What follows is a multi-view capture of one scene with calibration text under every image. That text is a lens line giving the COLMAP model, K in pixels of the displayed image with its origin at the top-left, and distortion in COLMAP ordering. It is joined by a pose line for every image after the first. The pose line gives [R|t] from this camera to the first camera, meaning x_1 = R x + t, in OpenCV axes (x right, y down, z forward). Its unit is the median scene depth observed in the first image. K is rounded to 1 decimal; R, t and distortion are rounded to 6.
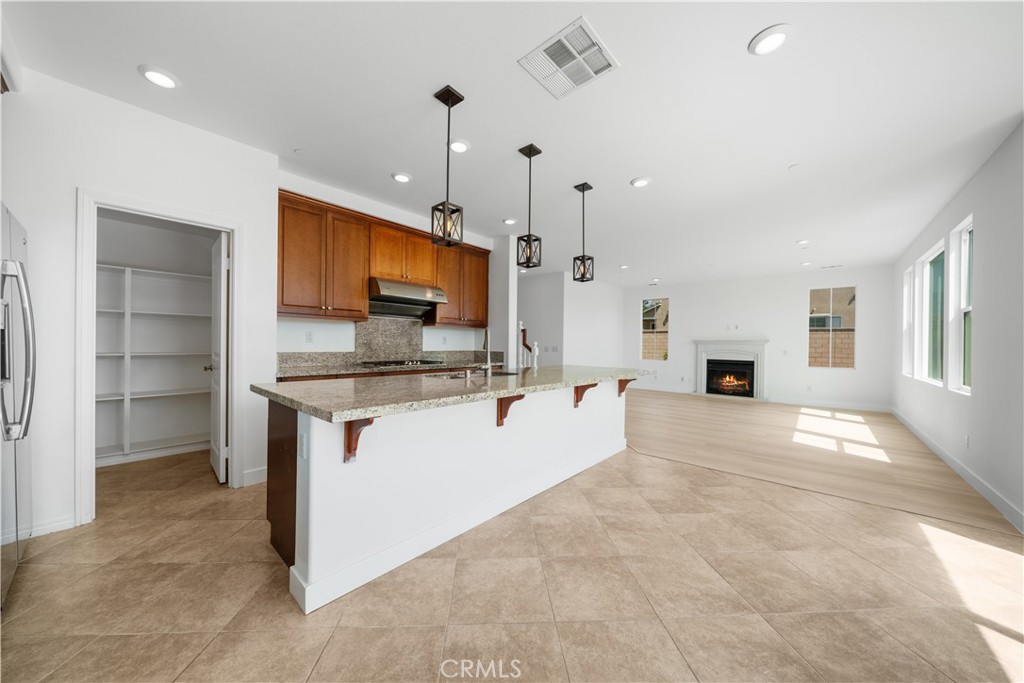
lens RADIAL K [[350.5, 0, 507.3], [0, 350.5, 346.1], [0, 0, 1]] dist [-0.008513, 0.000065]
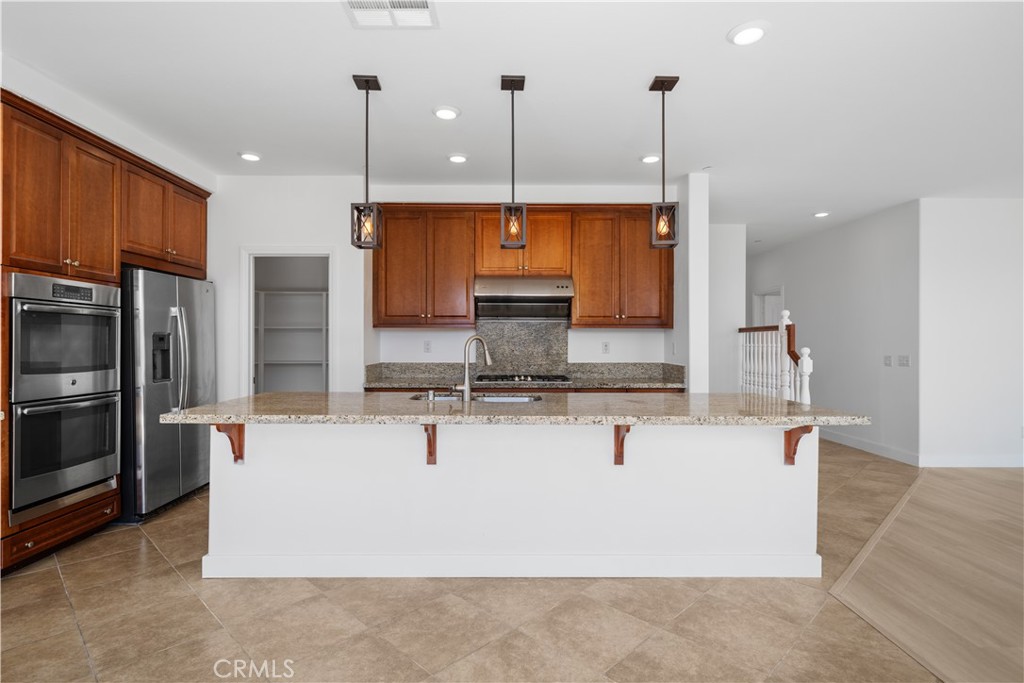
lens RADIAL K [[519.3, 0, 506.5], [0, 519.3, 342.2], [0, 0, 1]] dist [0.003492, 0.000069]
pose [[0.668147, -0.011743, -0.743936, 0.777216], [0.001827, 0.999898, -0.014142, -0.022988], [0.744027, 0.008090, 0.668101, 0.279749]]
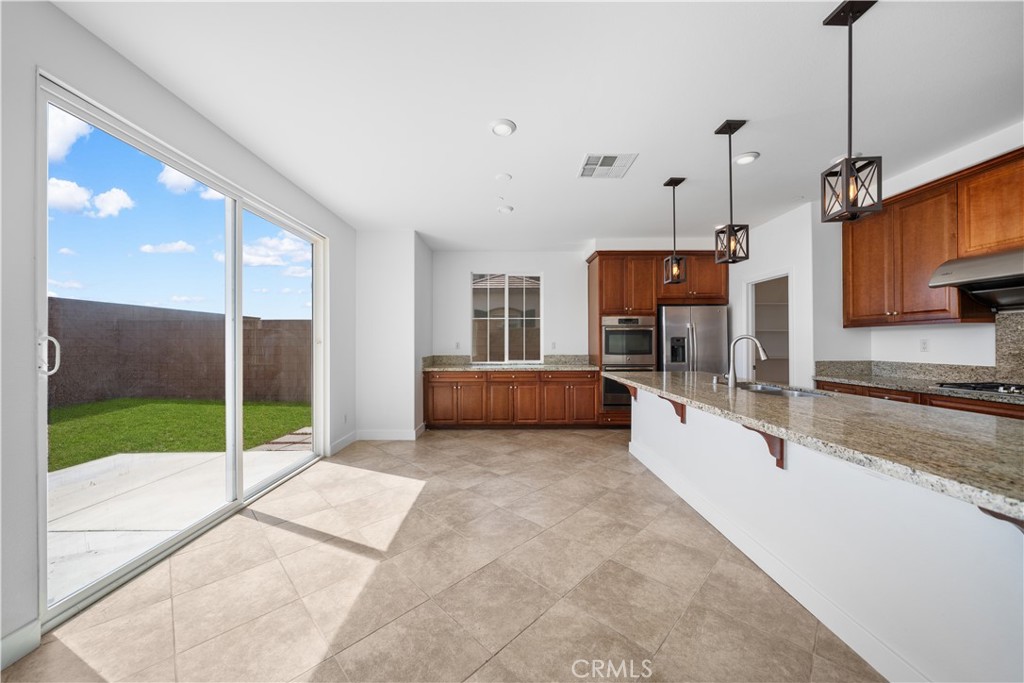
lens RADIAL K [[350.5, 0, 507.4], [0, 350.5, 342.5], [0, 0, 1]] dist [-0.008513, 0.000065]
pose [[-0.746837, -0.012681, -0.664886, 0.965396], [-0.011580, 0.999915, -0.006063, -0.021229], [0.664906, 0.003171, -0.746920, 1.196726]]
